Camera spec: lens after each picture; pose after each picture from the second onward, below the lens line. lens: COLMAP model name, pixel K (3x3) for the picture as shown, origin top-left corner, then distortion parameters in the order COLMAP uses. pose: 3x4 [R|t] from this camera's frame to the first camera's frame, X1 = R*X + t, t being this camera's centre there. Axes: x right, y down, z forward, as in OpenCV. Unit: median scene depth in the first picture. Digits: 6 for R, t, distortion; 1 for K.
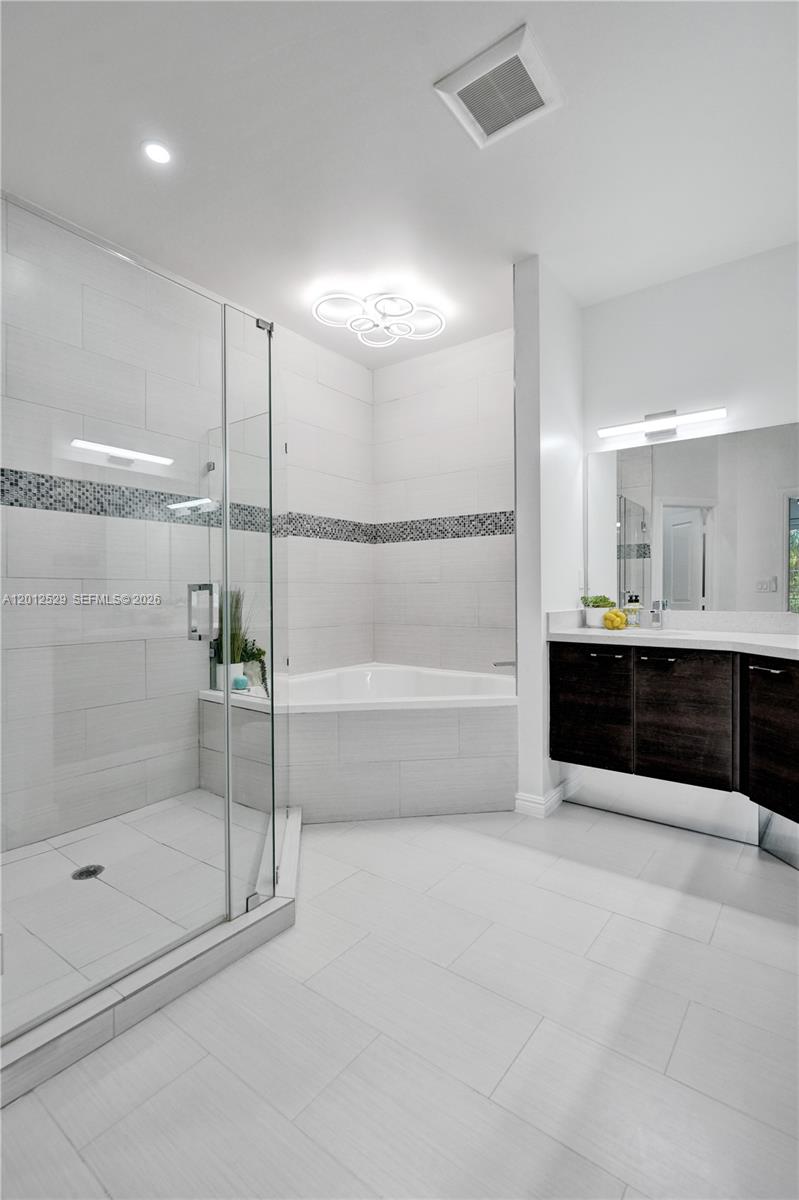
lens RADIAL K [[557.6, 0, 407.6], [0, 557.6, 581.5], [0, 0, 1]] dist [0.005738, -0.000122]
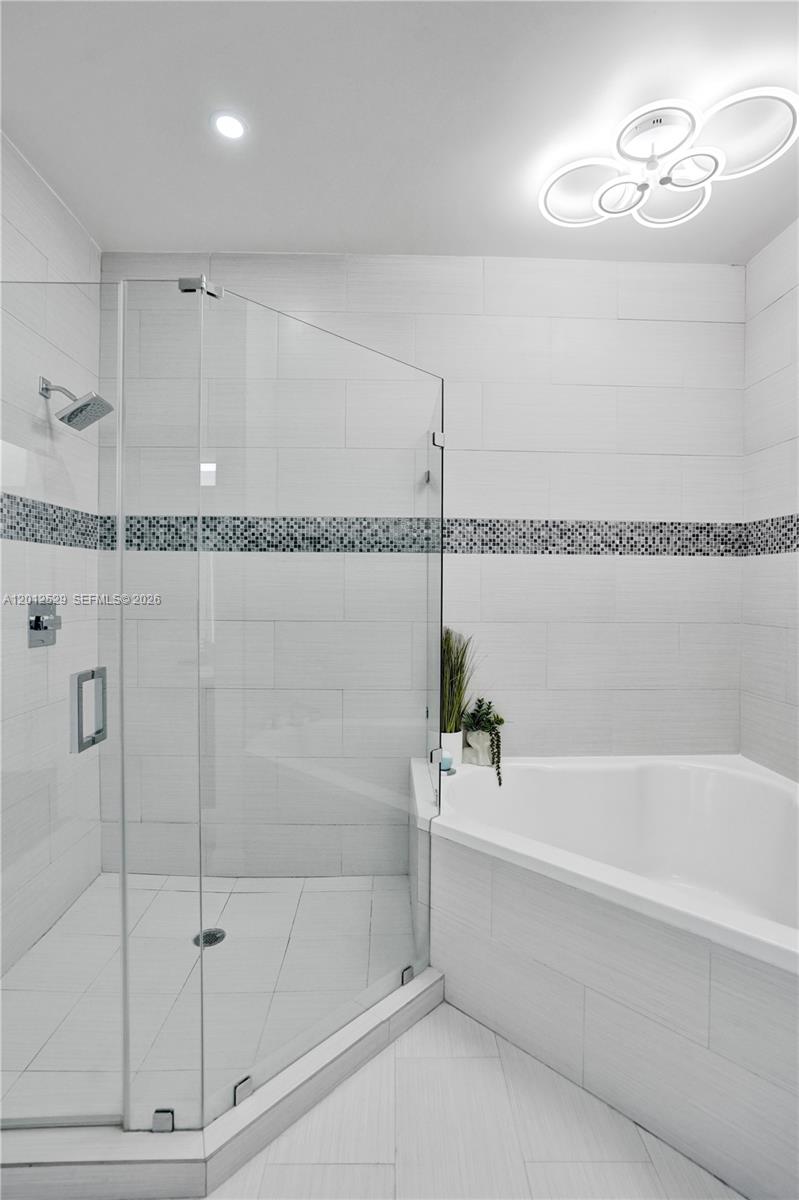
lens RADIAL K [[578.7, 0, 407.8], [0, 578.7, 587.2], [0, 0, 1]] dist [-0.046592, 0.026330]
pose [[0.613525, 0.013491, -0.789560, 0.292765], [0.004443, 0.999779, 0.020536, -0.071181], [0.789663, -0.016107, 0.613329, 0.506798]]
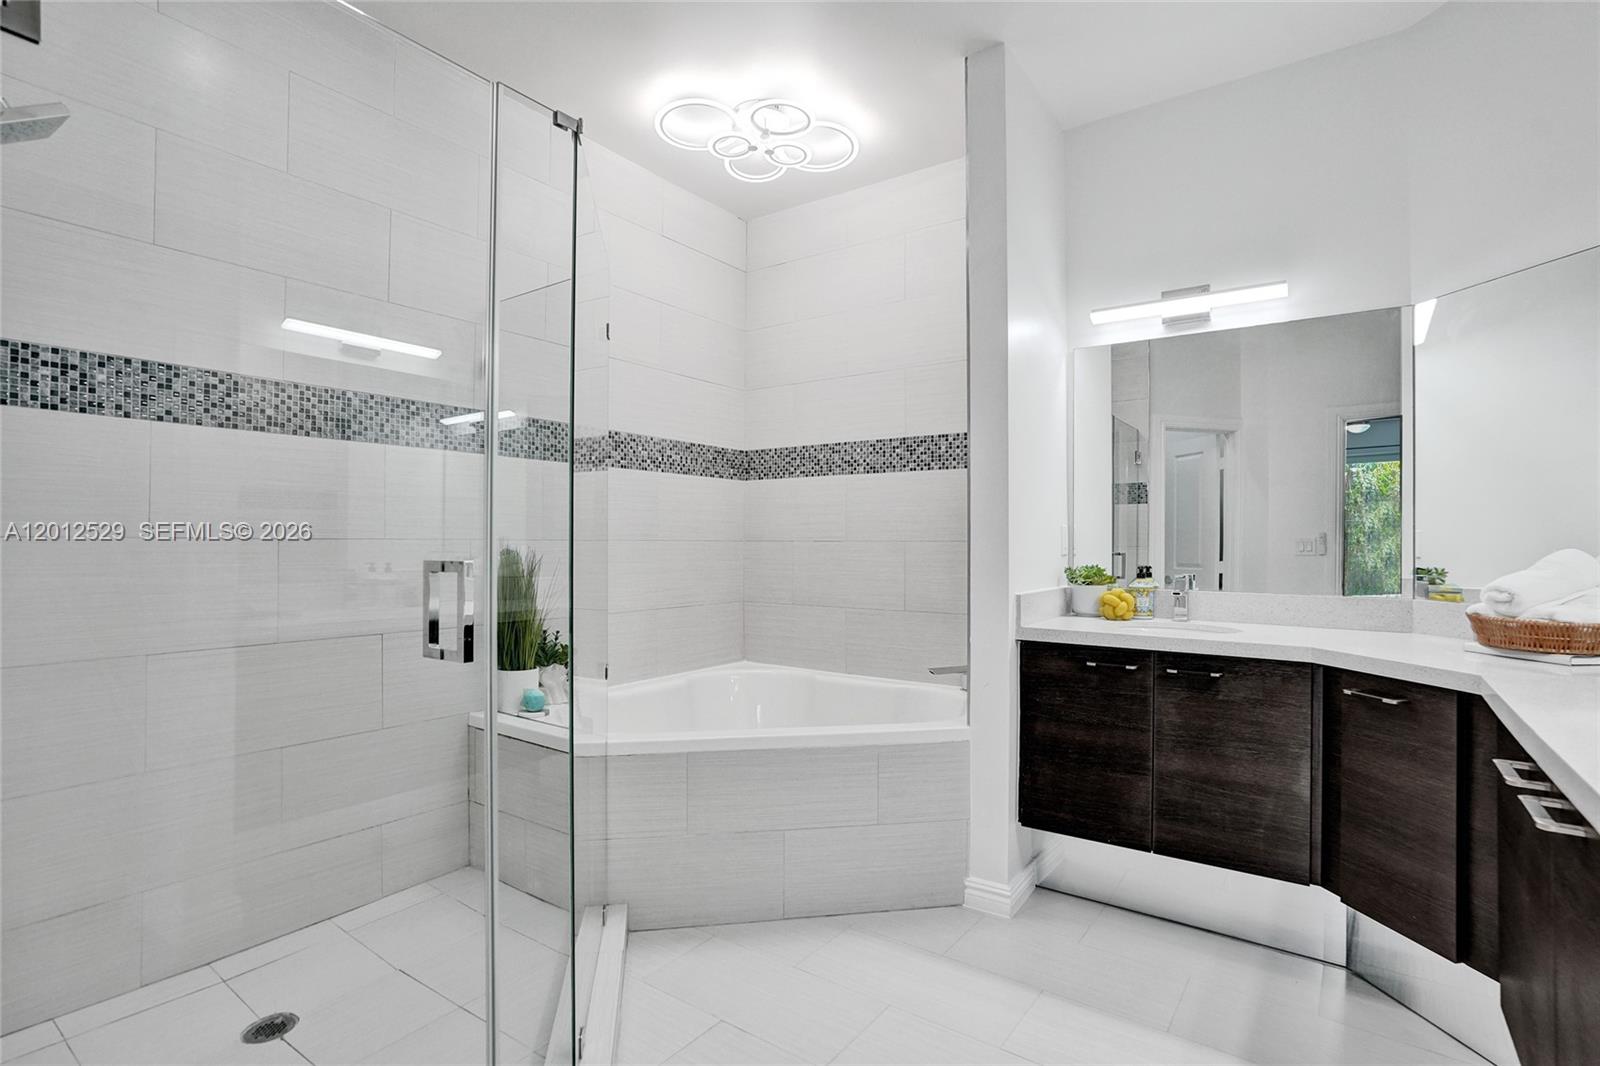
lens RADIAL K [[775.2, 0, 807.1], [0, 775.2, 521.8], [0, 0, 1]] dist [-0.049086, 0.027584]
pose [[0.999744, 0.008788, 0.020870, -0.008683], [-0.008689, 0.999950, -0.004855, -0.021256], [-0.020912, 0.004672, 0.999770, 0.119583]]
